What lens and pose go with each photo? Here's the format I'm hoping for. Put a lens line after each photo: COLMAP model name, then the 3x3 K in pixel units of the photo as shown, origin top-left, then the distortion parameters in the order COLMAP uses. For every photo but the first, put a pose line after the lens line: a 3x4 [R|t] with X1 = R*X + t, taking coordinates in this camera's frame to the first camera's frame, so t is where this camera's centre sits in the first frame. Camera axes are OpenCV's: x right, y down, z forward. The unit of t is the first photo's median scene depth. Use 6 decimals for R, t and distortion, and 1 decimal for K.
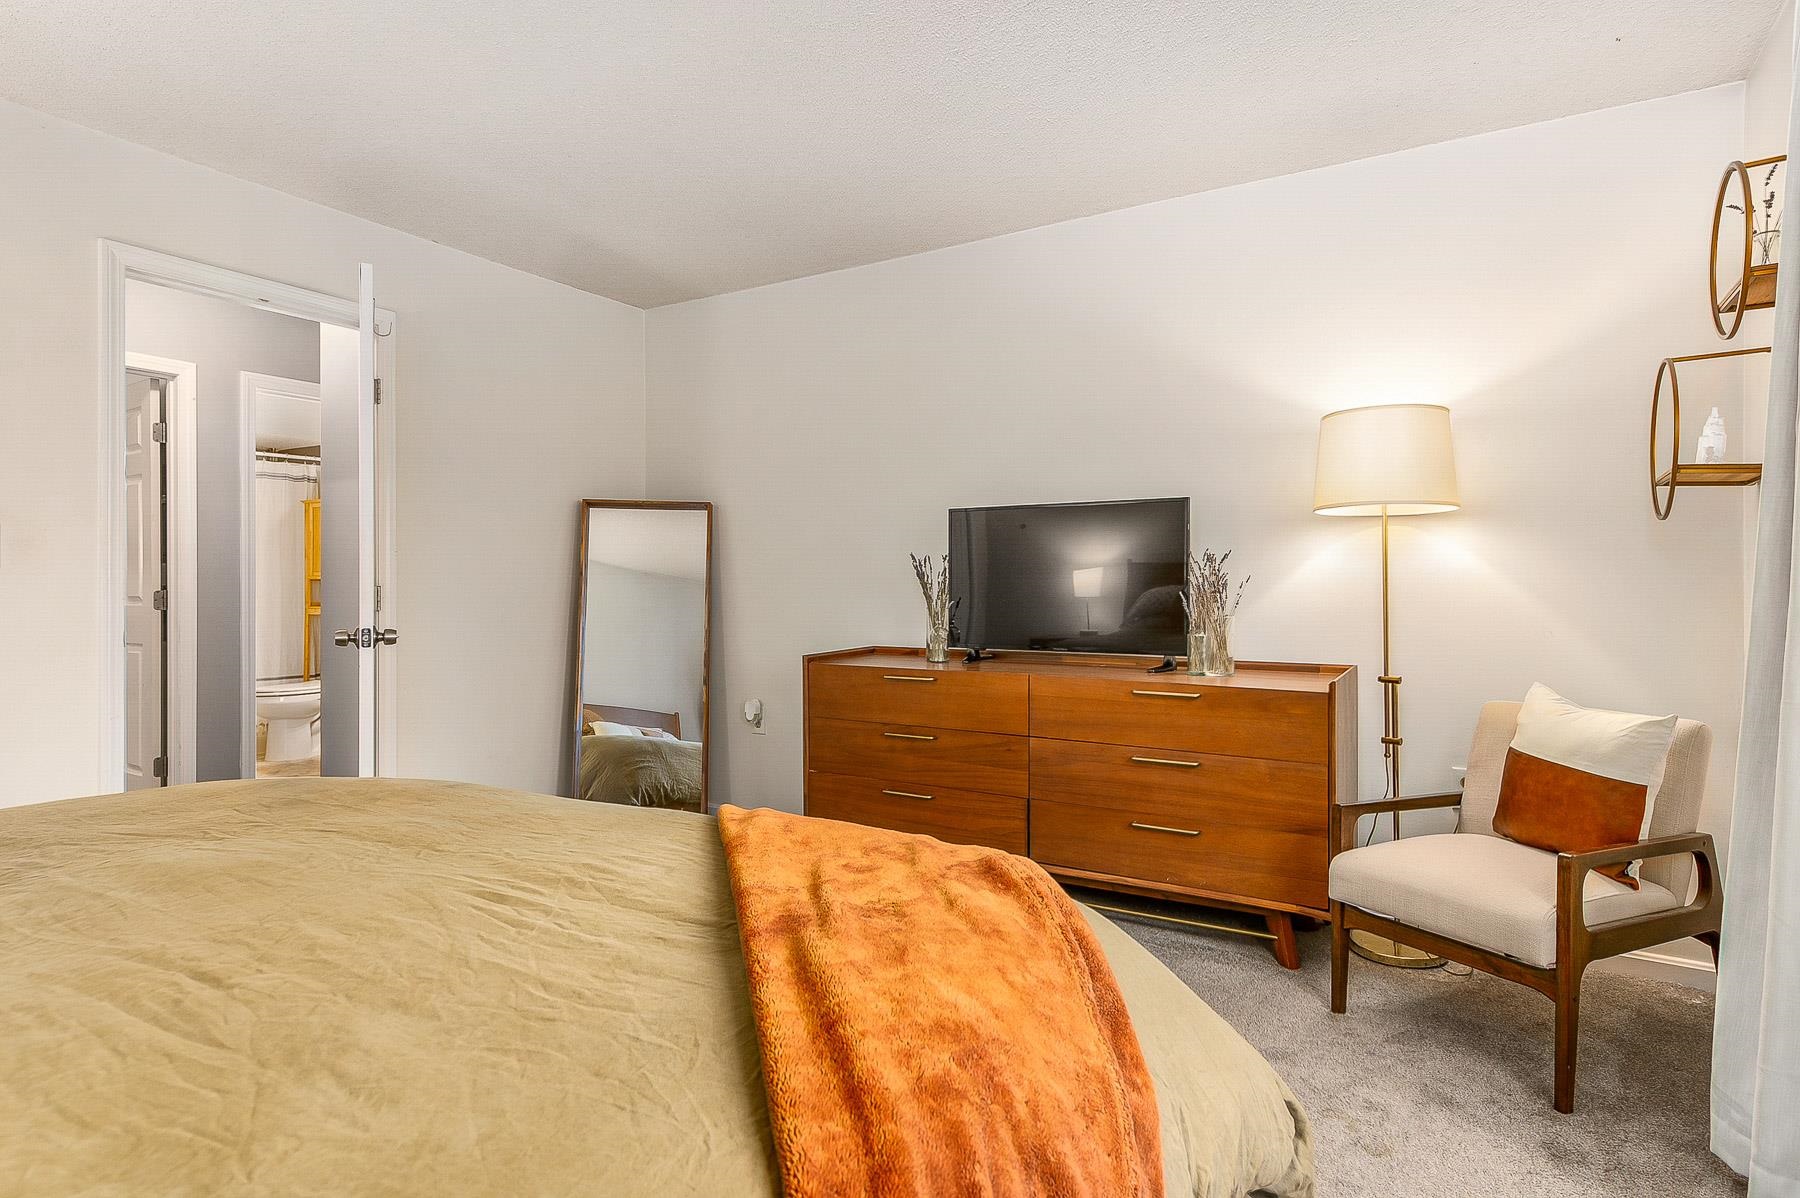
lens RADIAL K [[966.7, 0, 898.0], [0, 966.7, 600.8], [0, 0, 1]] dist [-0.002245, 0.000655]
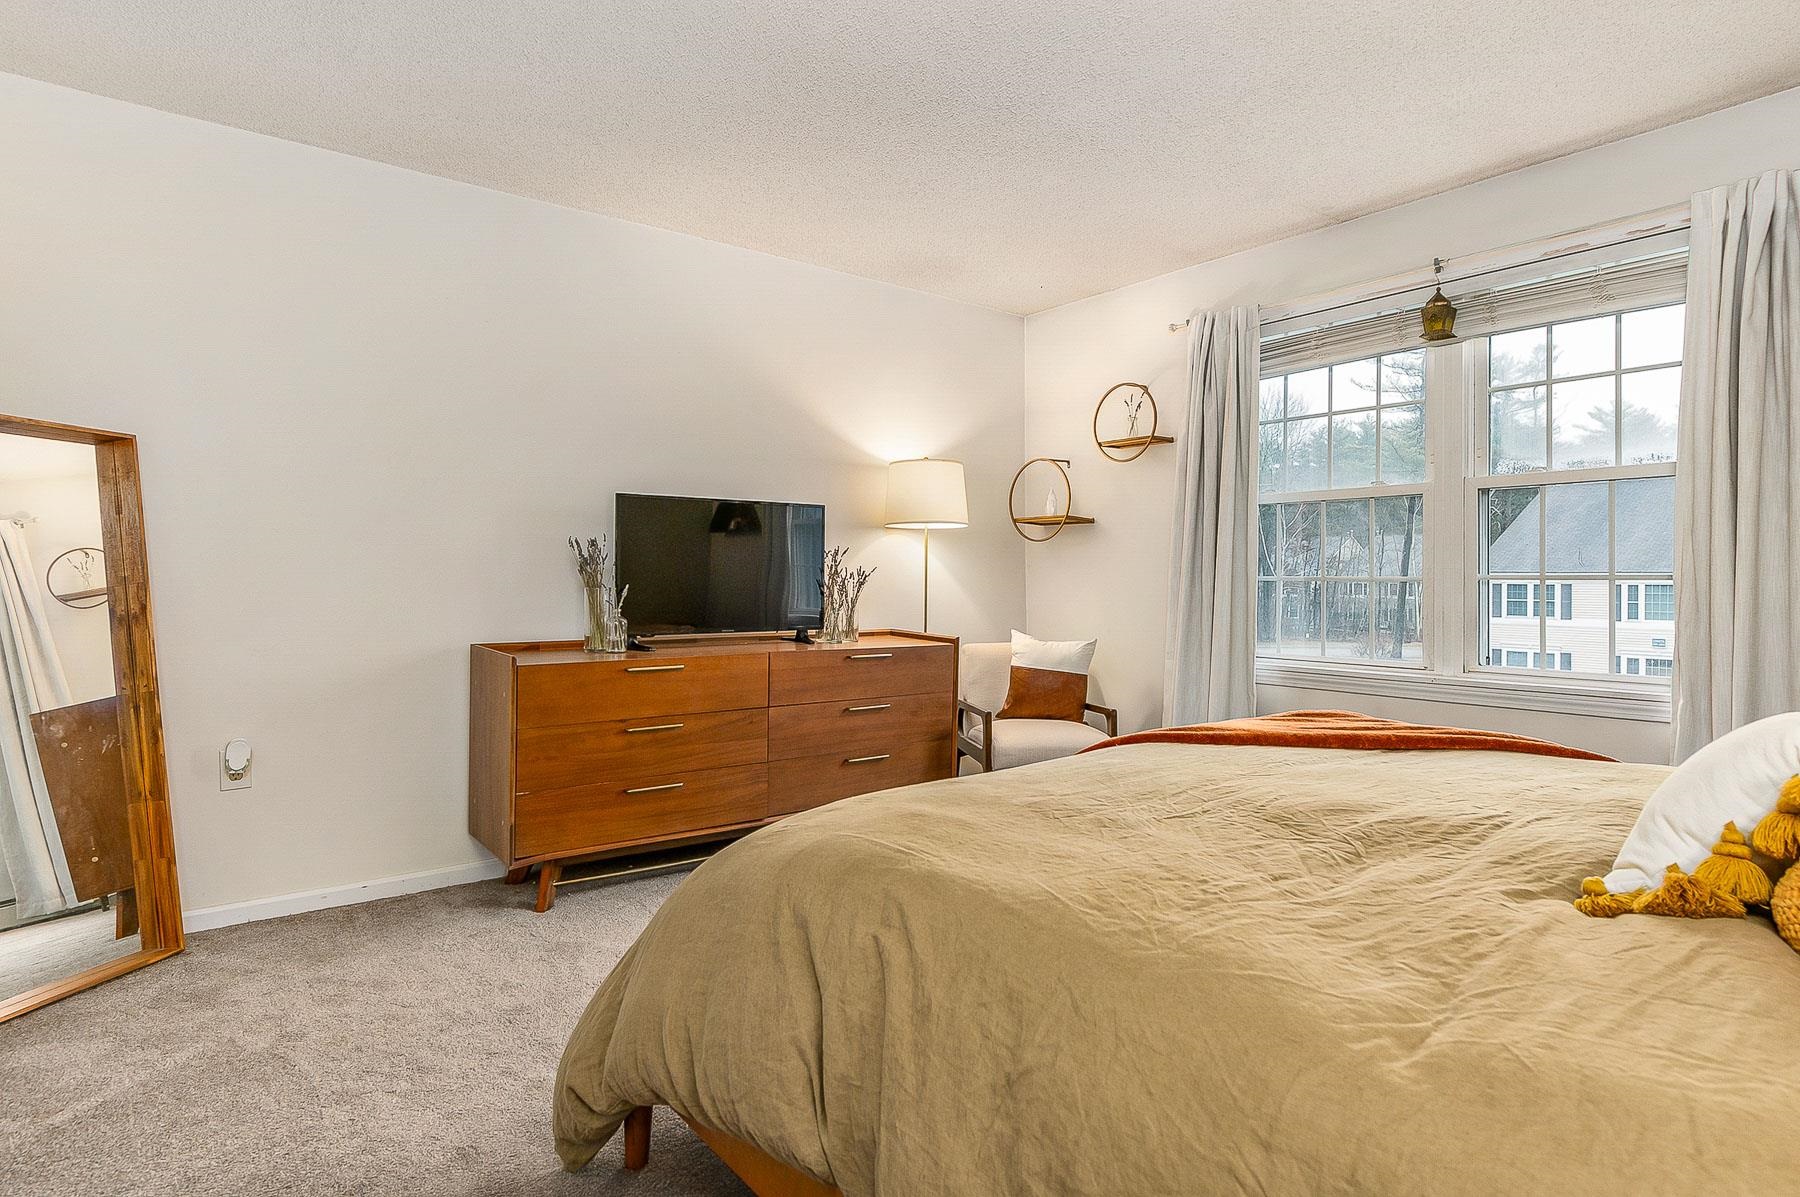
lens RADIAL K [[966.7, 0, 900.4], [0, 966.7, 596.5], [0, 0, 1]] dist [-0.002245, 0.000655]
pose [[0.342959, -0.017047, 0.939196, -0.850826], [0.009076, 0.999849, 0.014834, -0.004177], [-0.939306, 0.003437, 0.343062, 0.456122]]
